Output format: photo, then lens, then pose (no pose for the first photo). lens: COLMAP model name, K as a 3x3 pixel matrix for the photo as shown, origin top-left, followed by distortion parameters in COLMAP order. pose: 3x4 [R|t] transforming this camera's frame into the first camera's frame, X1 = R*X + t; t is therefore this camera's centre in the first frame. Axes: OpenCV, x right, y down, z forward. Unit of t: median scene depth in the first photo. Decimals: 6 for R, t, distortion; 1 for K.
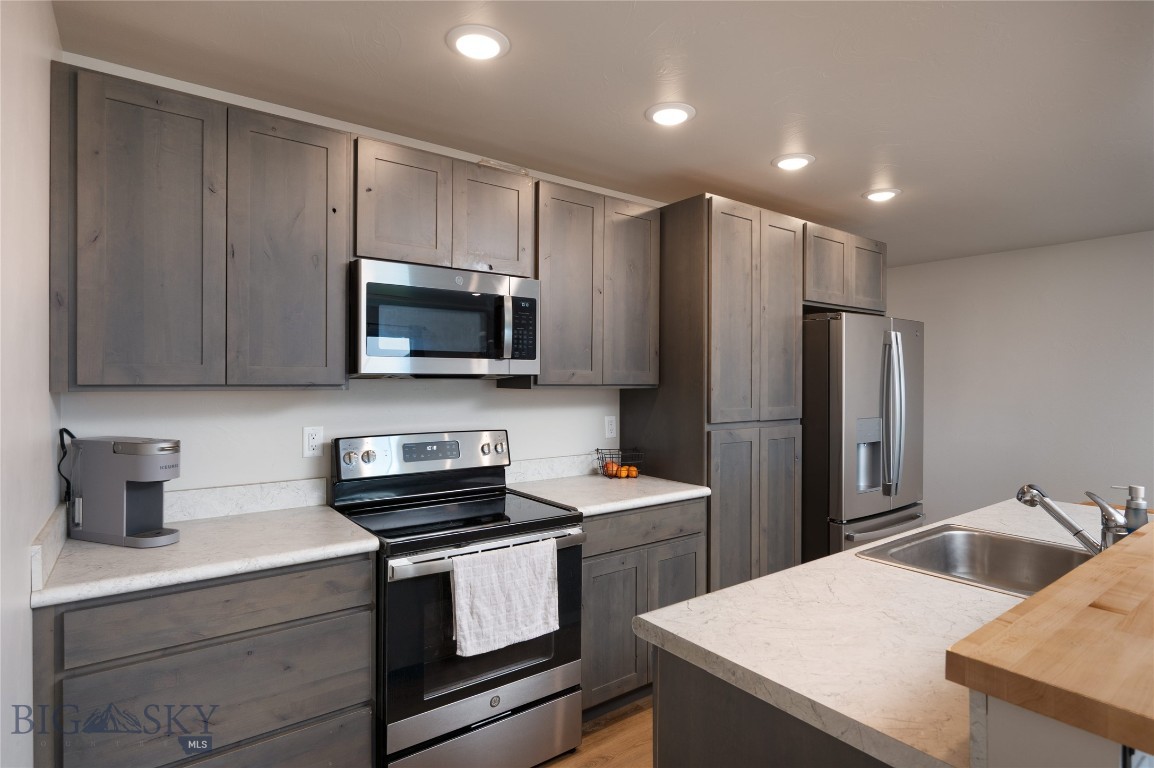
lens RADIAL K [[593.3, 0, 570.0], [0, 593.3, 386.4], [0, 0, 1]] dist [0.015881, 0.000042]
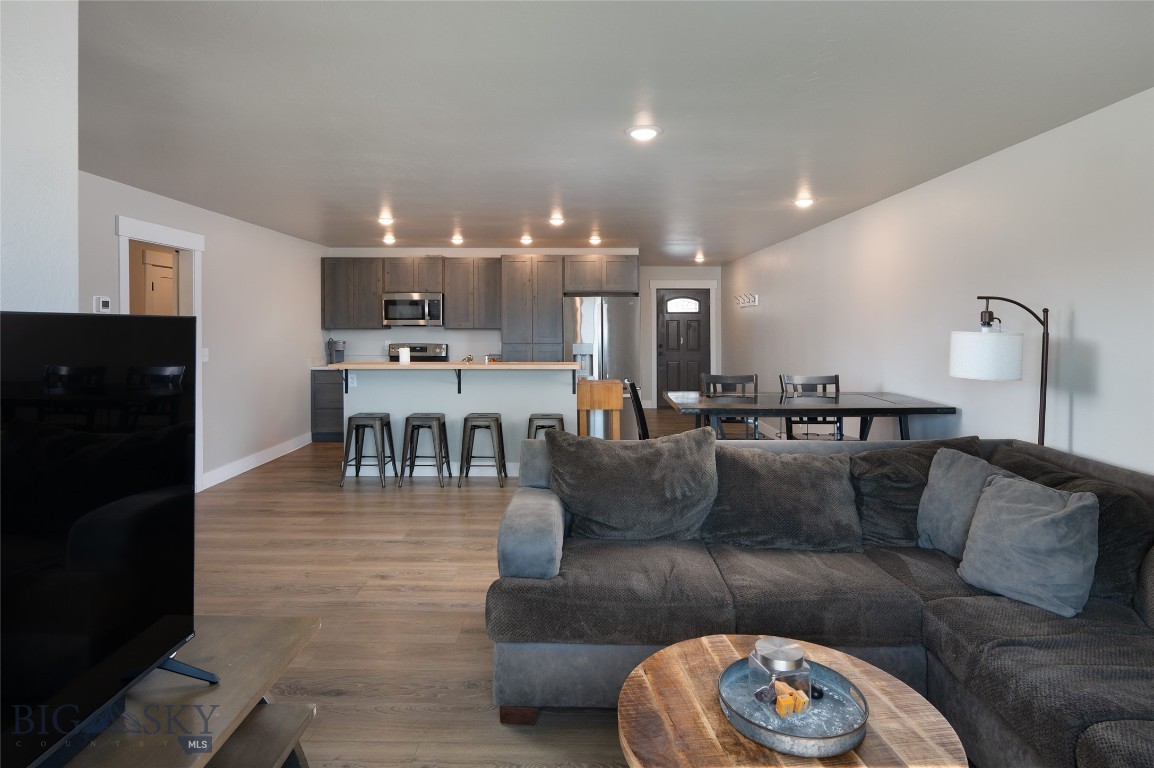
lens RADIAL K [[603.5, 0, 580.9], [0, 603.5, 351.4], [0, 0, 1]] dist [-0.009951, -0.000171]
pose [[0.807245, 0.022421, -0.589791, 2.322893], [-0.005461, 0.999519, 0.030523, 0.017789], [0.590192, -0.021419, 0.806979, -1.046265]]
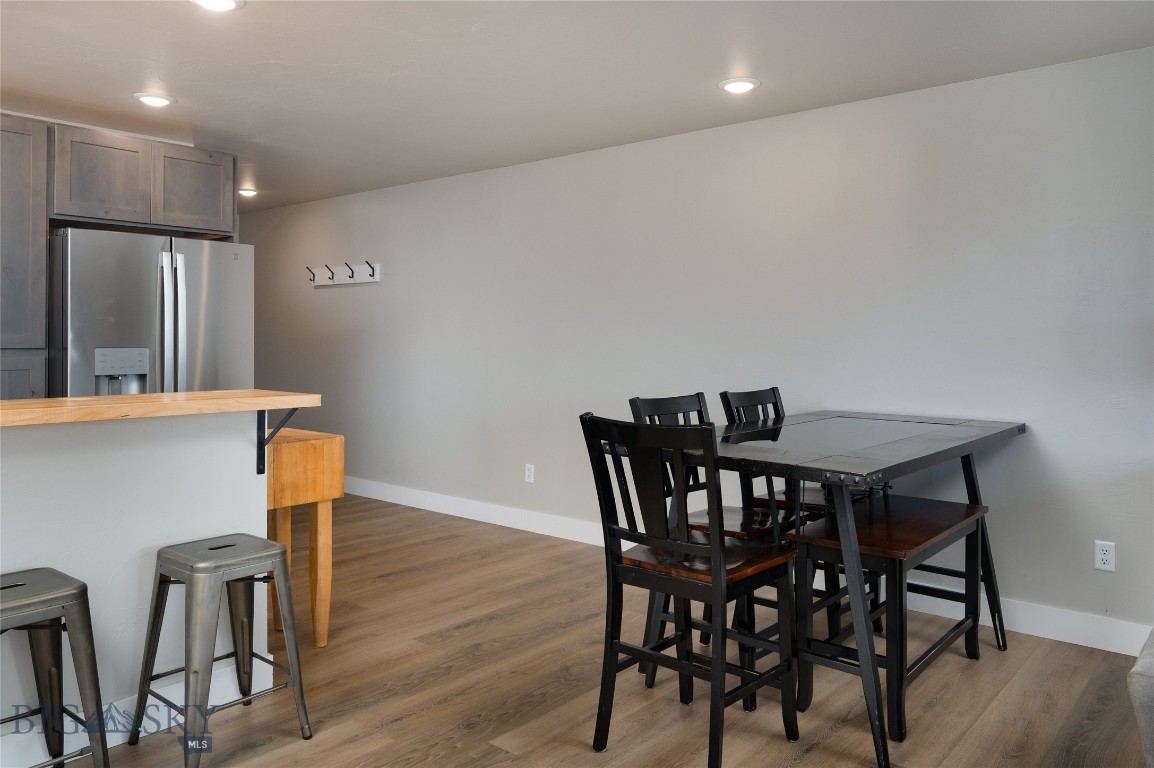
lens RADIAL K [[826.5, 0, 566.0], [0, 826.5, 337.8], [0, 0, 1]] dist [-0.006957, -0.004250]
pose [[0.973942, 0.001462, 0.226793, 1.110620], [0.001521, 0.999915, -0.012979, 0.072323], [-0.226792, 0.012986, 0.973857, -0.460173]]
